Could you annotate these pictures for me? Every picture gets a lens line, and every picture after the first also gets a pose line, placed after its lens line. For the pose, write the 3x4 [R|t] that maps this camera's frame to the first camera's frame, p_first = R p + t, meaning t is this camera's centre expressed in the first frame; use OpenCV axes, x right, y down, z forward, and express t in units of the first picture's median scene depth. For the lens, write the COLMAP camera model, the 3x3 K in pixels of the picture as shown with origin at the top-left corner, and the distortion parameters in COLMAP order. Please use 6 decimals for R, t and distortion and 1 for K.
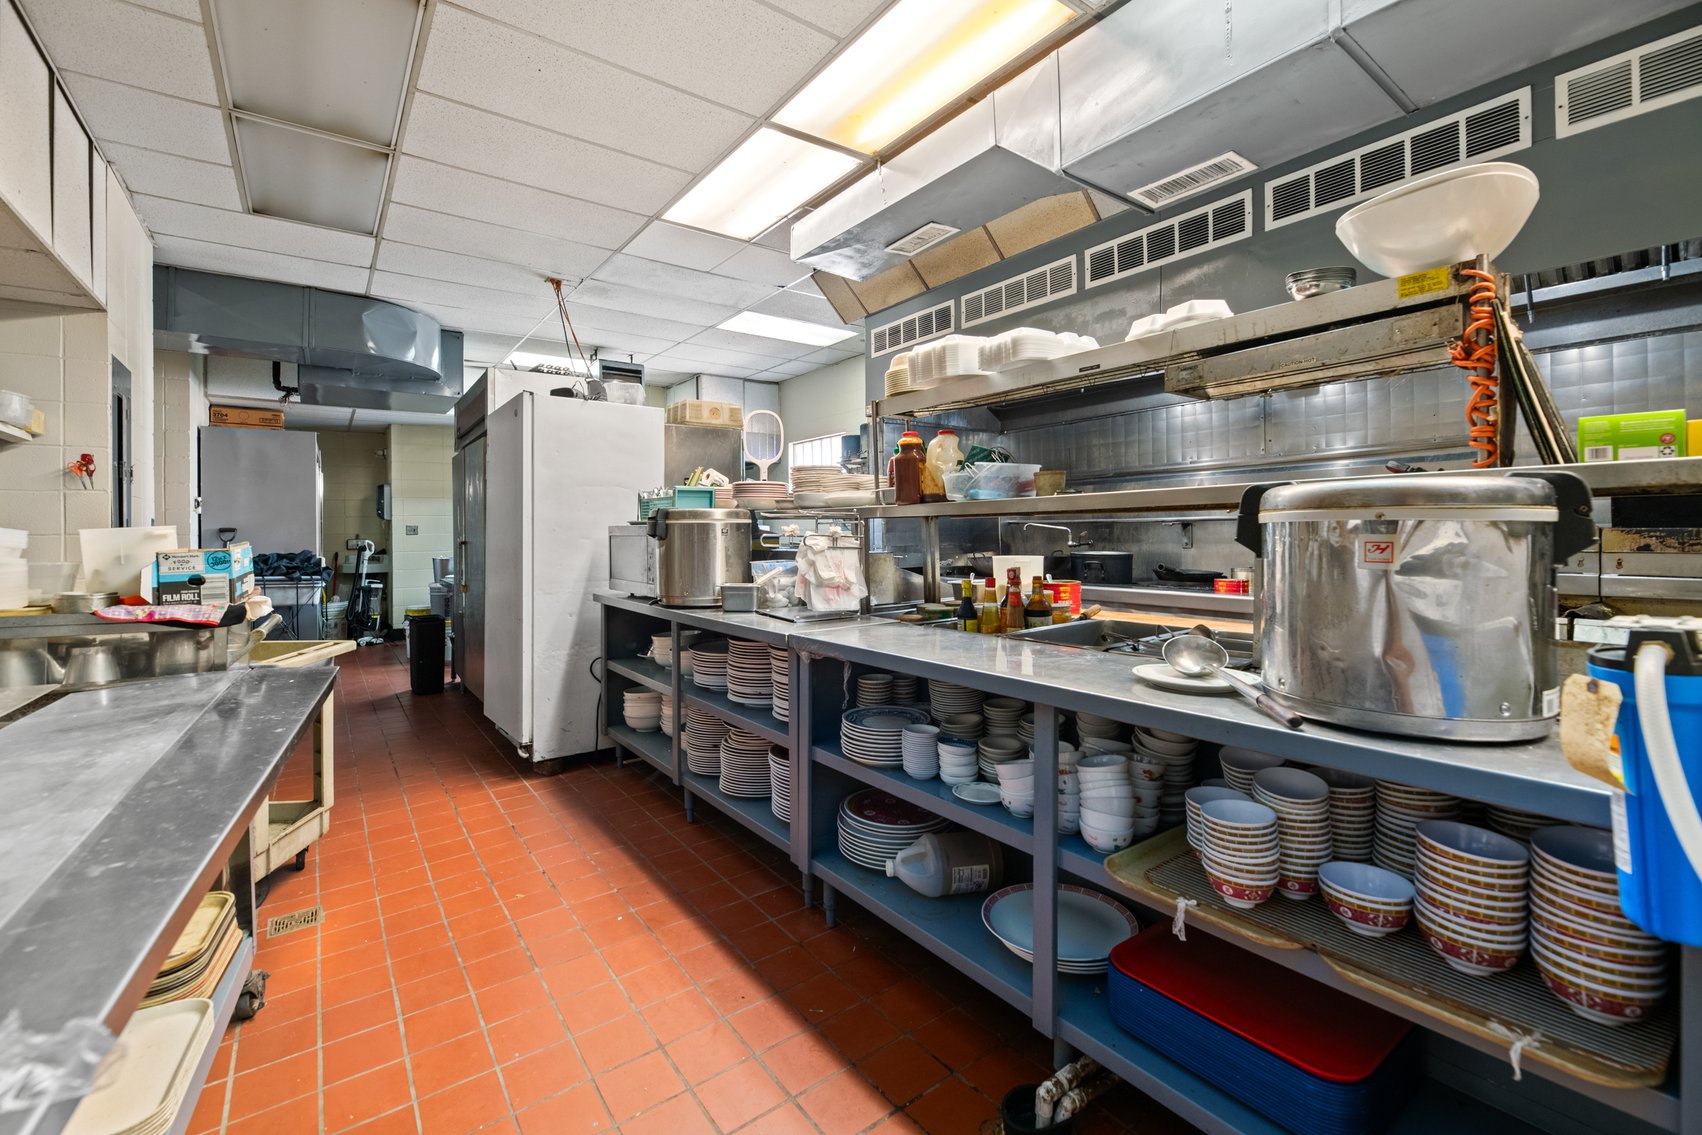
lens RADIAL K [[728.7, 0, 825.8], [0, 728.7, 538.4], [0, 0, 1]] dist [-0.001384, -0.002102]
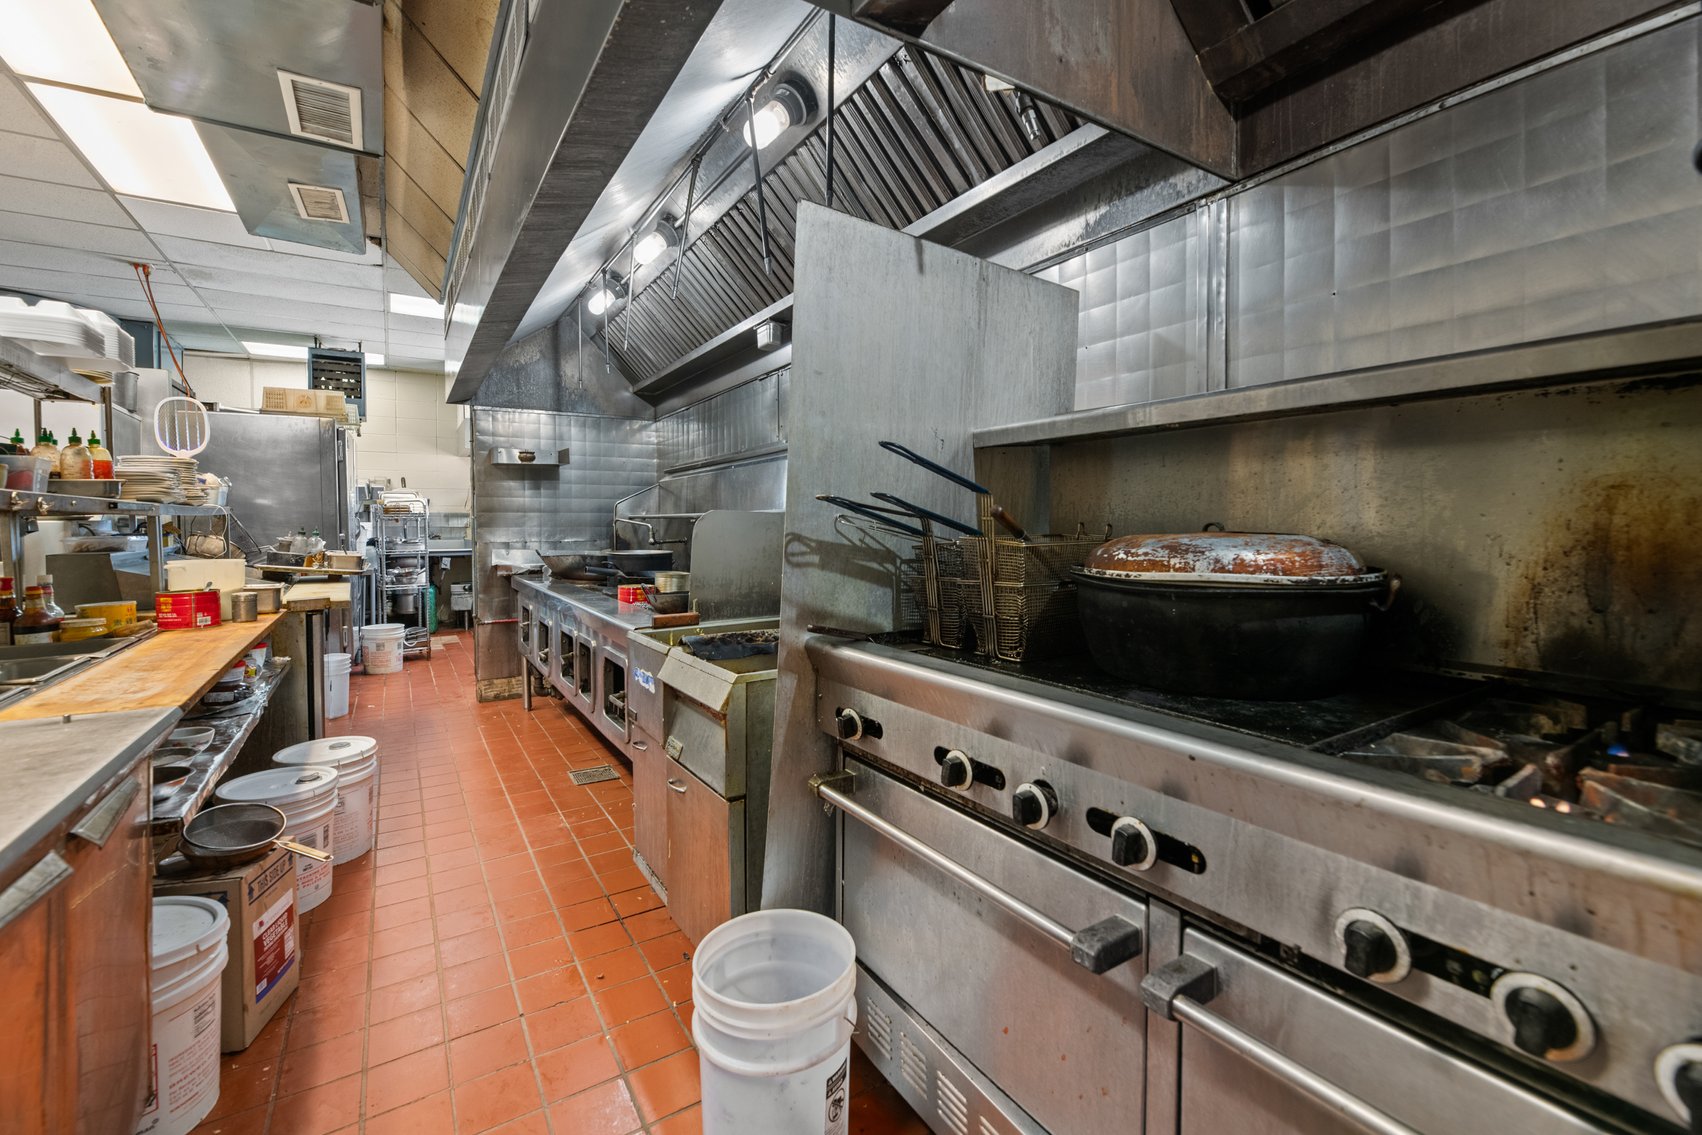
lens RADIAL K [[728.7, 0, 845.7], [0, 728.7, 532.7], [0, 0, 1]] dist [-0.001384, -0.002102]
pose [[0.997923, 0.000473, -0.064415, 0.746095], [-0.000114, 0.999984, 0.005572, -0.008515], [0.064417, -0.005553, 0.997908, 0.127897]]
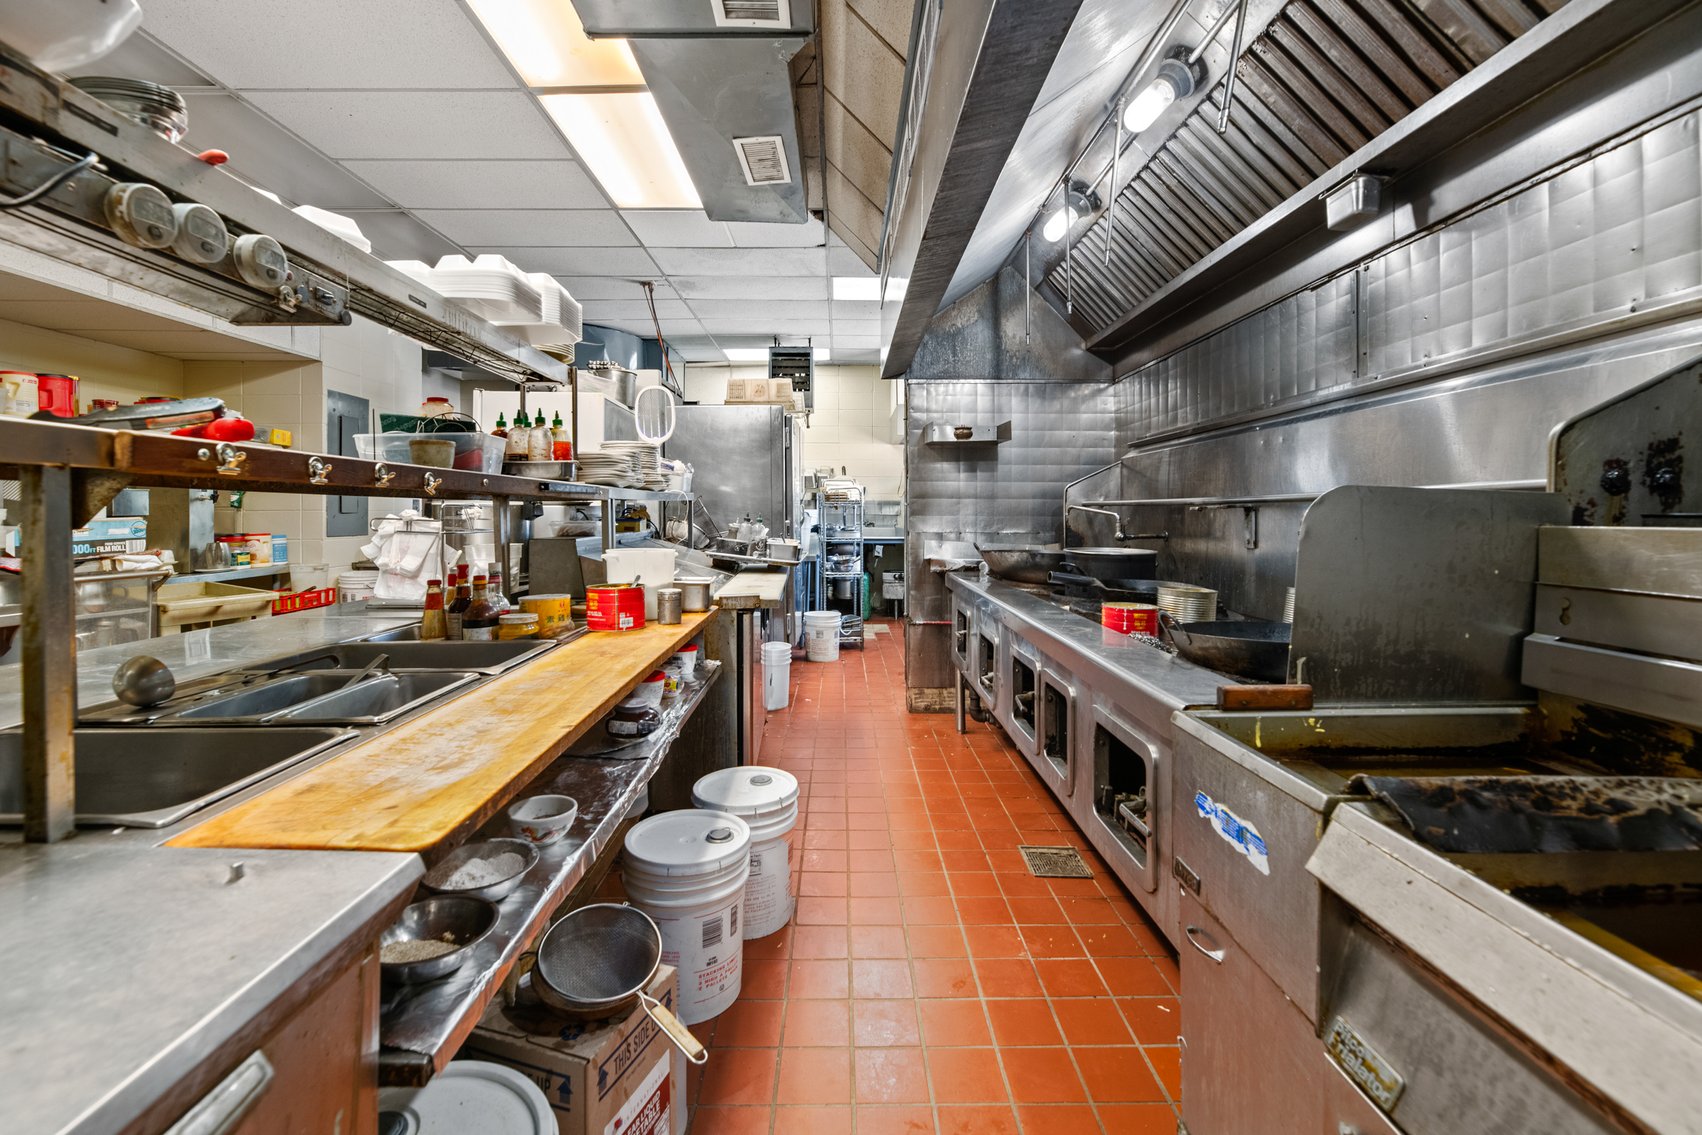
lens RADIAL K [[728.7, 0, 841.0], [0, 728.7, 511.8], [0, 0, 1]] dist [-0.001384, -0.002102]
pose [[0.814205, 0.005777, -0.580549, 0.610779], [-0.011104, 0.999923, -0.005622, -0.008634], [0.580472, 0.011024, 0.814206, 0.341755]]
